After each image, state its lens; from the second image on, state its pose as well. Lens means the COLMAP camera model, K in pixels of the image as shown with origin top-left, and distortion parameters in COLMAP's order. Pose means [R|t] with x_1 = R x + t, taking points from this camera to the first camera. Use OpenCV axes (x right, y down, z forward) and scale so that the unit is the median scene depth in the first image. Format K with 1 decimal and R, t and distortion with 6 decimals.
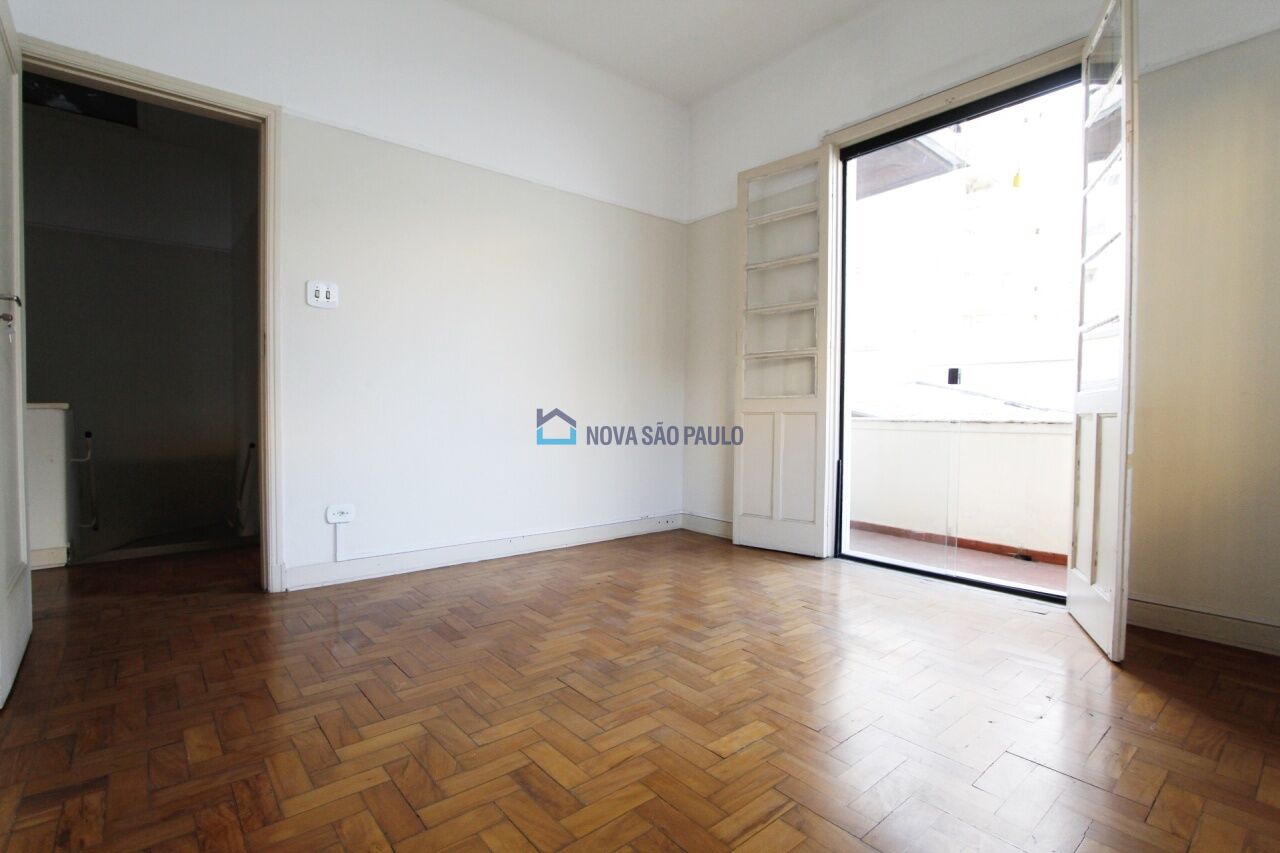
lens RADIAL K [[593.3, 0, 640.0], [0, 593.3, 426.5], [0, 0, 1]] dist [-0.013684, -0.000364]
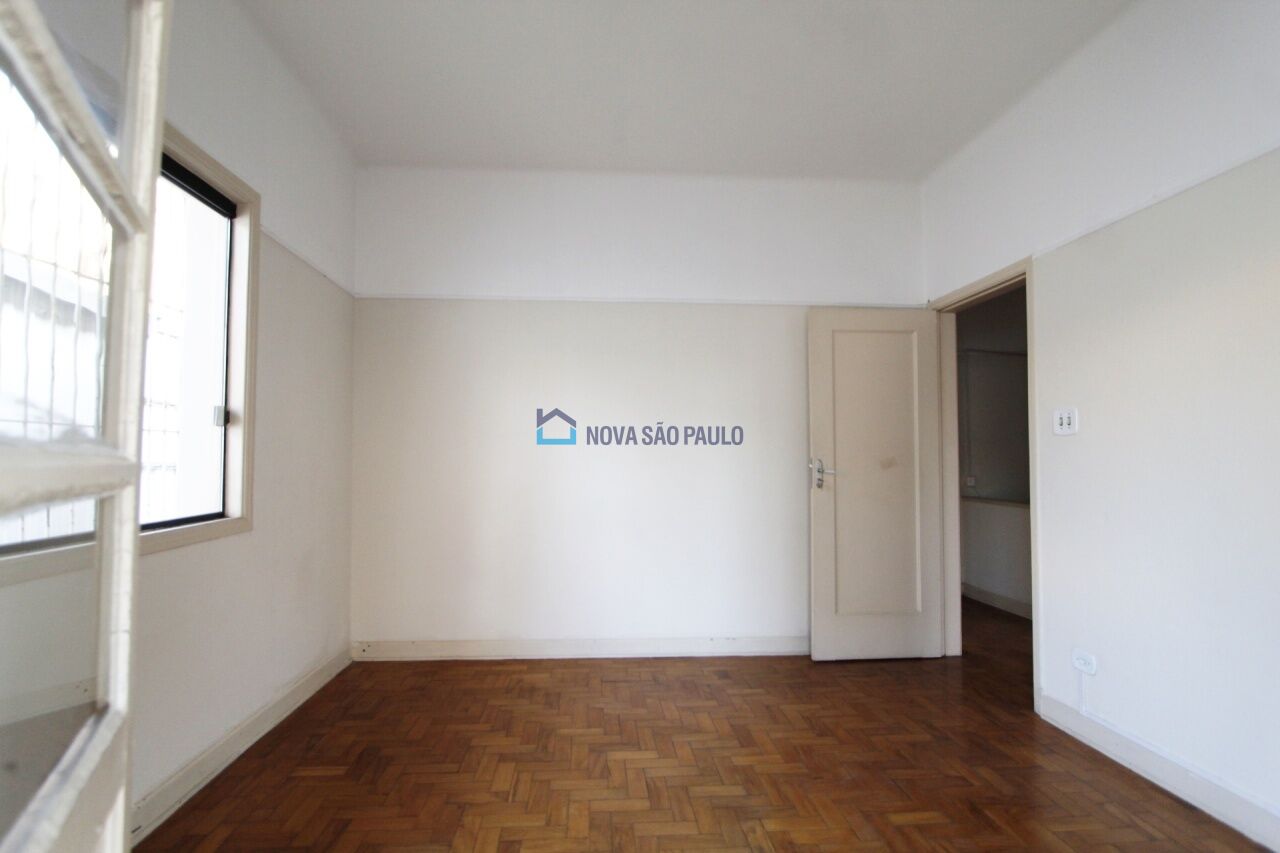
lens RADIAL K [[593.3, 0, 640.0], [0, 593.3, 426.5], [0, 0, 1]] dist [-0.013684, -0.000364]
pose [[-0.565863, -0.055552, -0.822626, 0.683998], [-0.031746, 0.998456, -0.045588, -0.160186], [0.823888, 0.000318, -0.566753, 1.040174]]
